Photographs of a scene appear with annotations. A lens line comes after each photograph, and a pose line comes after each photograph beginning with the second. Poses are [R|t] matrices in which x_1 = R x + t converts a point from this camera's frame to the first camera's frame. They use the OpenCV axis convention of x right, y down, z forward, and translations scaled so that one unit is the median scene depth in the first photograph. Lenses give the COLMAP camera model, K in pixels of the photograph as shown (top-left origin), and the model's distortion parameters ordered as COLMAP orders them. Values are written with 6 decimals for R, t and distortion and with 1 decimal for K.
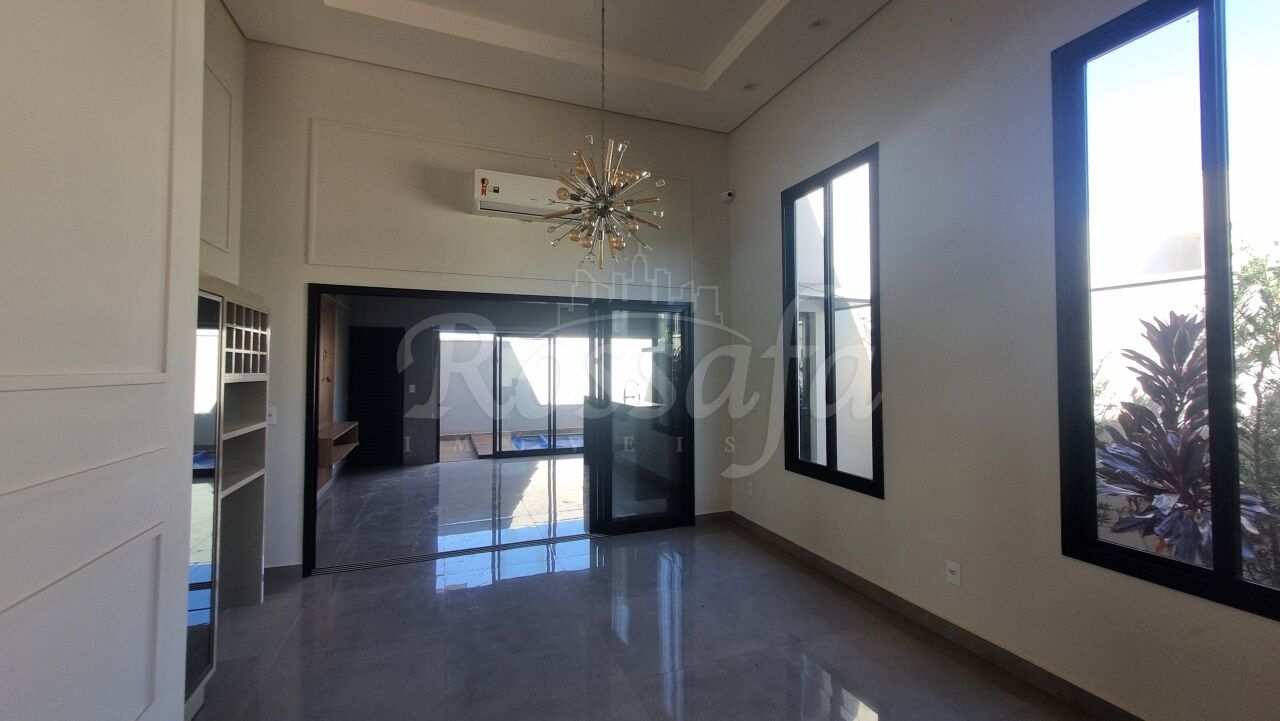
lens RADIAL K [[502.2, 0, 640.5], [0, 502.2, 351.3], [0, 0, 1]] dist [0.006702, -0.000210]
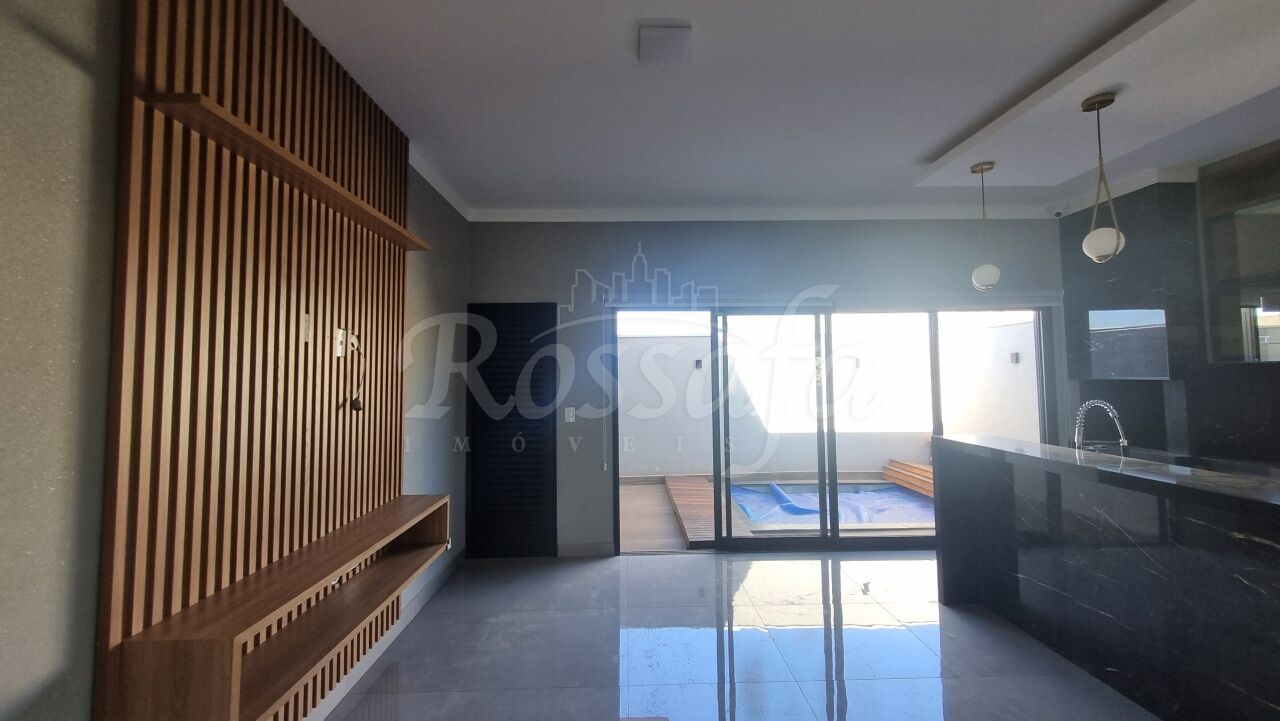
lens RADIAL K [[502.5, 0, 635.5], [0, 502.5, 350.4], [0, 0, 1]] dist [-0.001608, -0.000340]
pose [[0.937589, -0.026892, -0.346704, -0.337393], [0.019286, 0.999492, -0.025372, 0.035036], [0.347210, 0.017102, 0.937631, 0.876328]]
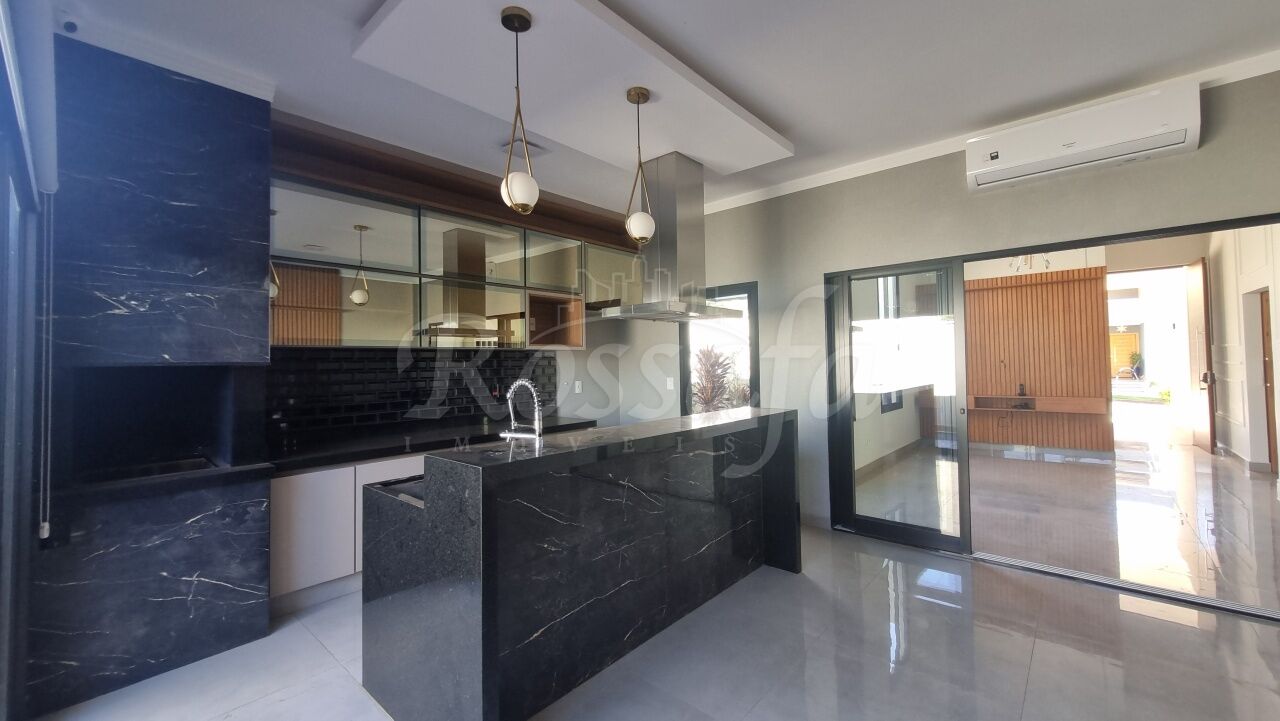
lens RADIAL K [[502.2, 0, 640.5], [0, 502.2, 351.3], [0, 0, 1]] dist [0.006702, -0.000210]
pose [[-0.462522, 0.032946, 0.885995, -0.551154], [-0.006117, 0.999167, -0.040347, 0.081742], [-0.886587, -0.024081, -0.461935, 1.771204]]
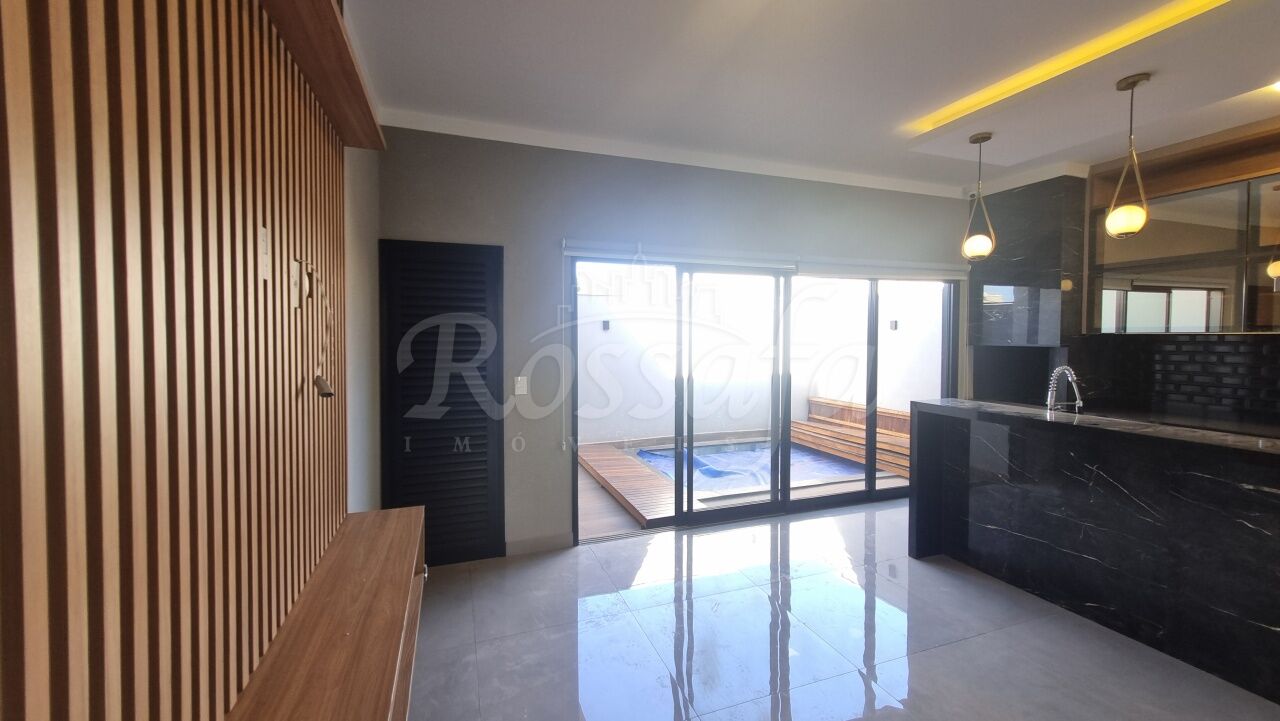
lens RADIAL K [[502.5, 0, 635.5], [0, 502.5, 350.4], [0, 0, 1]] dist [-0.001608, -0.000340]
pose [[0.999660, 0.001656, -0.026019, -0.580668], [-0.000165, 0.998361, 0.057234, 0.030882], [0.026071, -0.057210, 0.998022, 0.955765]]
